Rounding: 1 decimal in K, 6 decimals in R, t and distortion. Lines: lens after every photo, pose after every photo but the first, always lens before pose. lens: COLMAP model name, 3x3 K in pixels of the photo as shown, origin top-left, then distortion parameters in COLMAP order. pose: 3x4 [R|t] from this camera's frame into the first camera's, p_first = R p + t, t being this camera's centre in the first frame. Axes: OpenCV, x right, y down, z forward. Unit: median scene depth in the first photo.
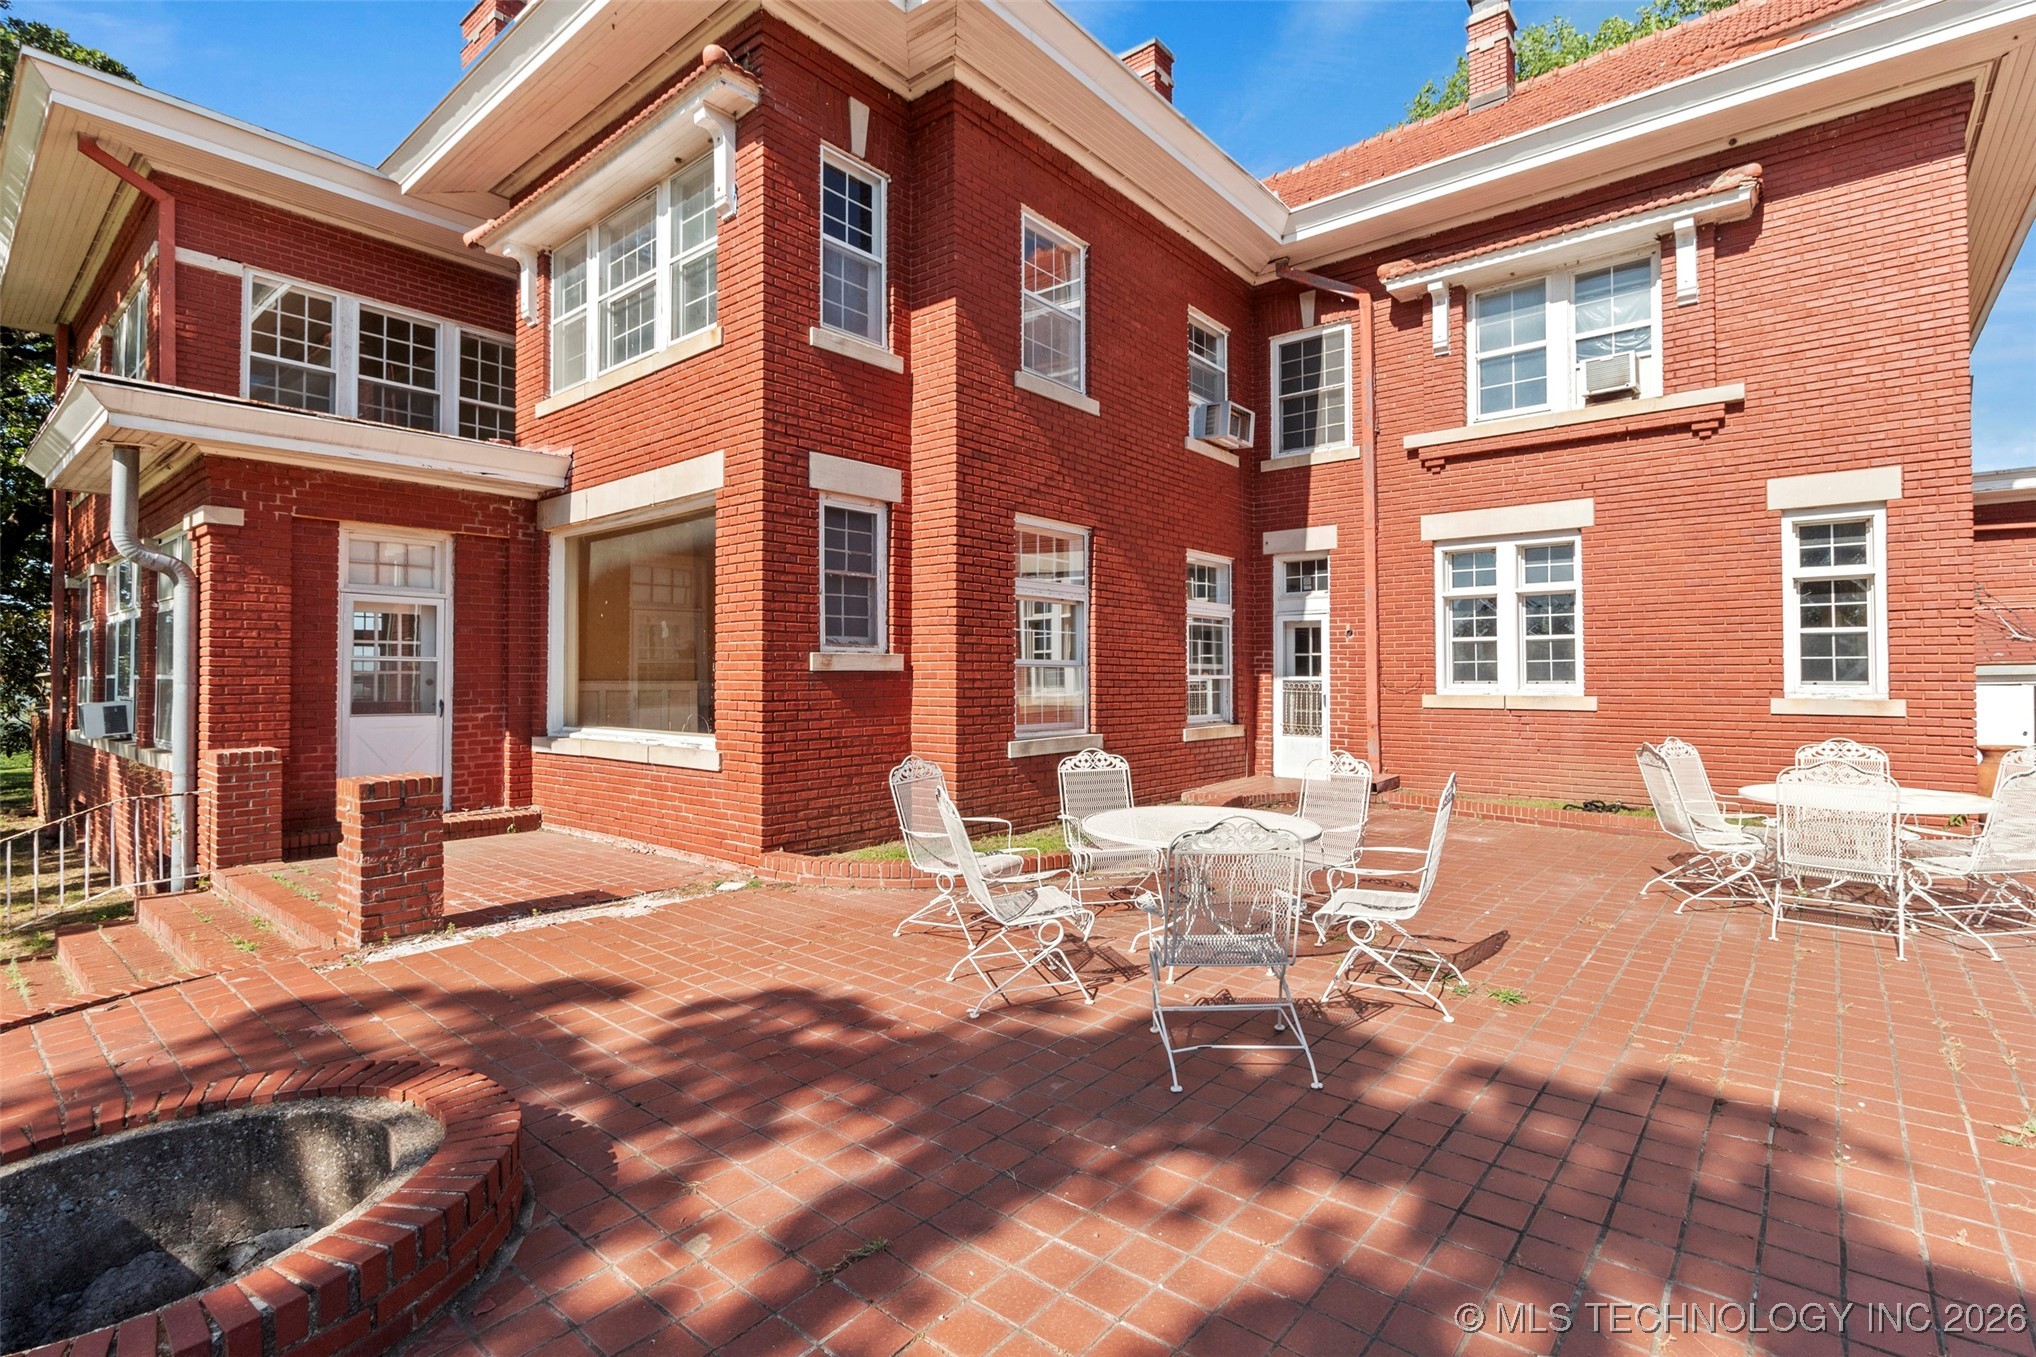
lens RADIAL K [[947.9, 0, 1014.9], [0, 947.9, 651.1], [0, 0, 1]] dist [-0.000377, -0.000162]
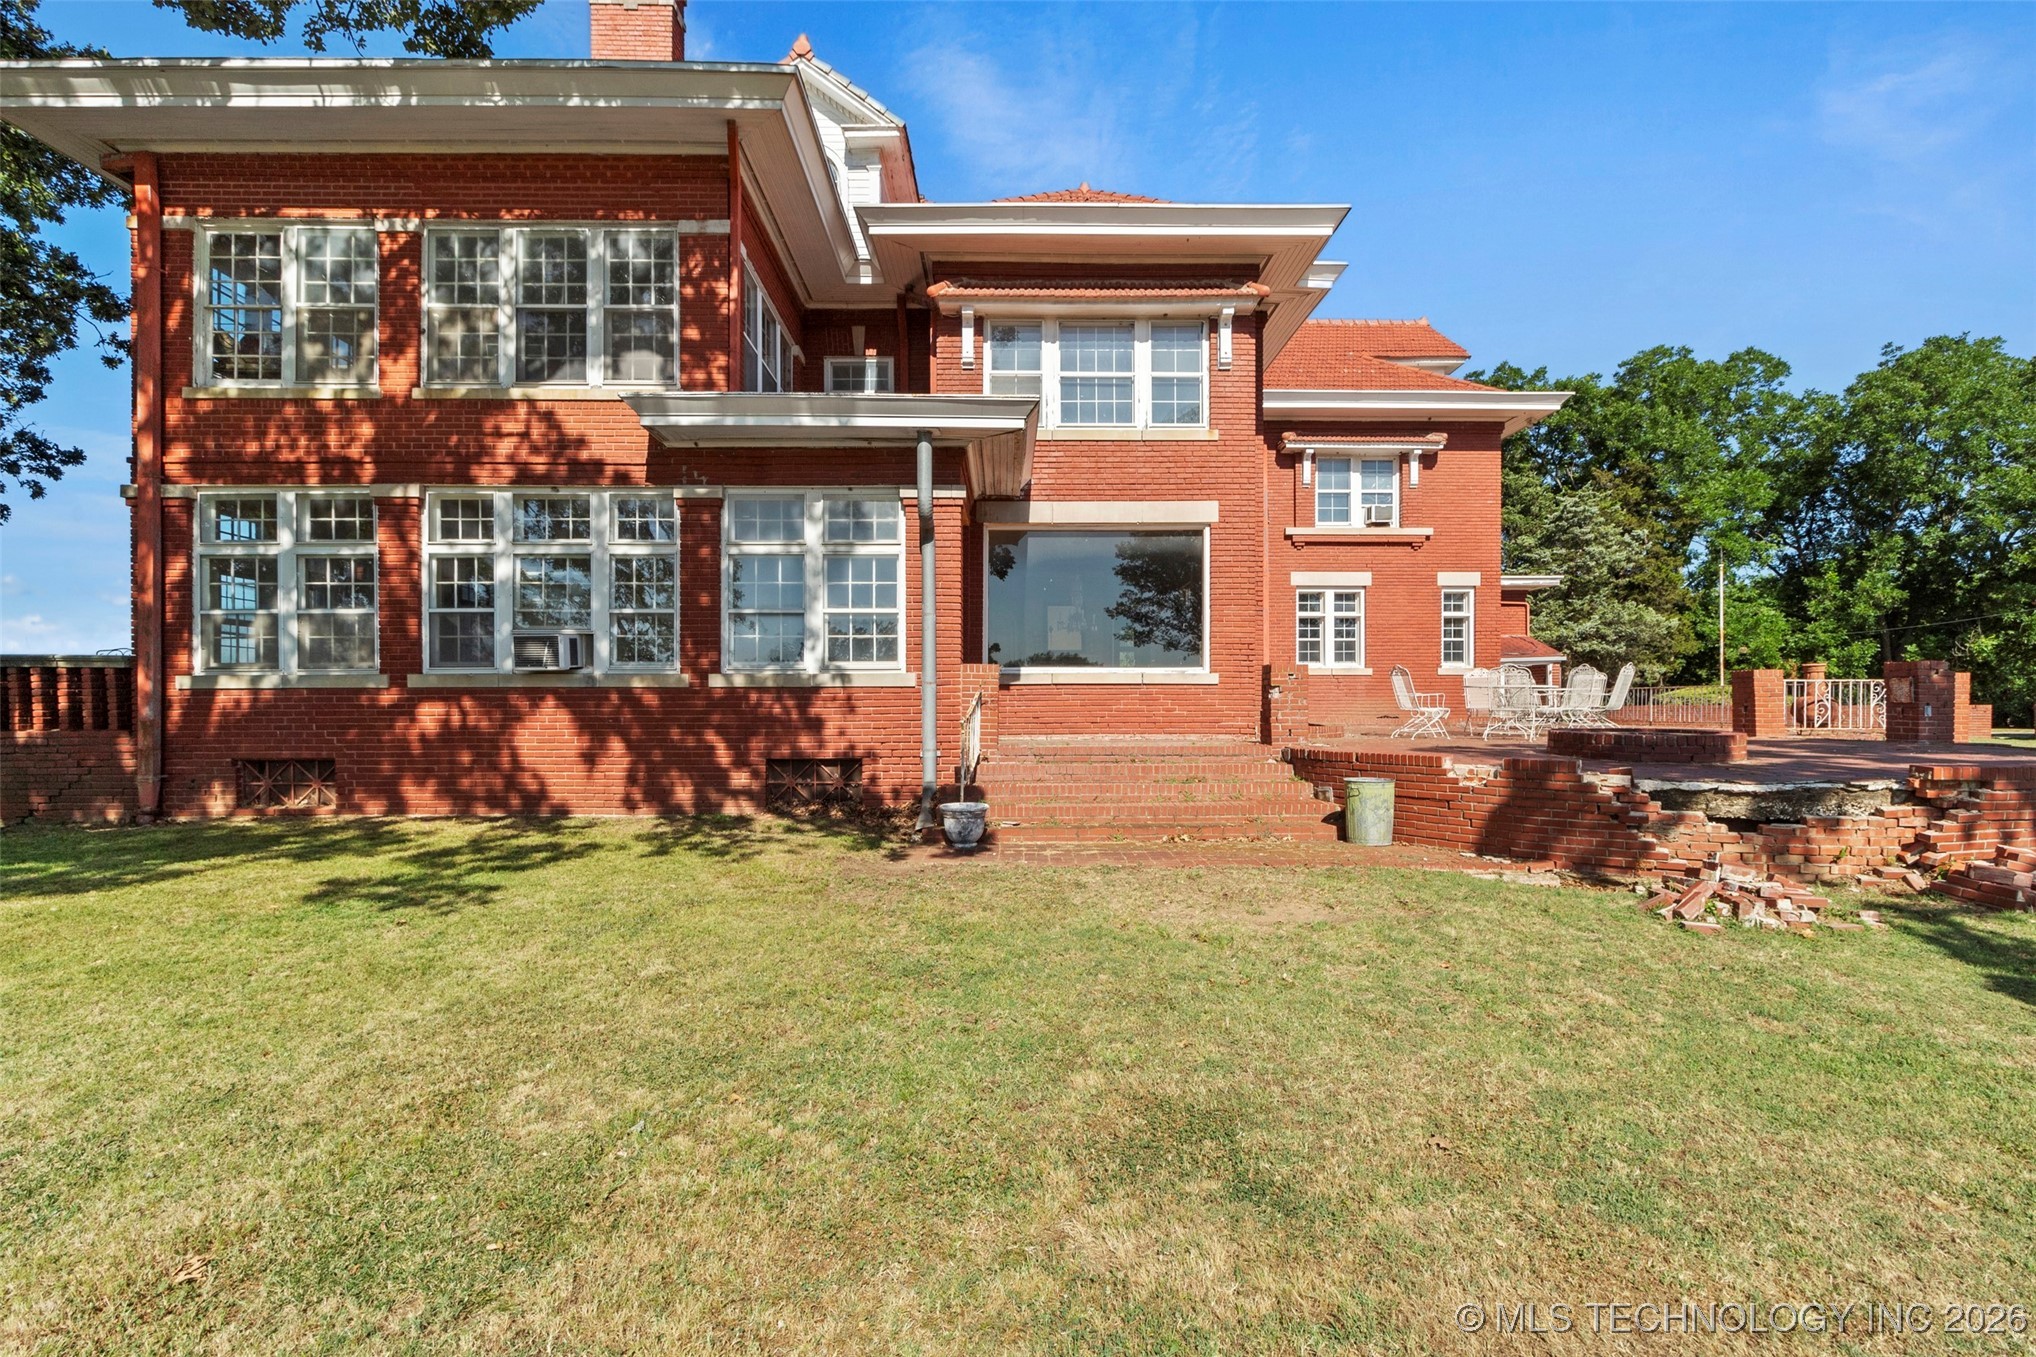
lens RADIAL K [[936.7, 0, 1015.1], [0, 936.7, 698.2], [0, 0, 1]] dist [0.001109, 0.000341]
pose [[0.754182, 0.003550, 0.656656, -1.278361], [-0.018211, 0.999714, 0.015511, 0.093152], [-0.656413, -0.023656, 0.754031, -0.034766]]
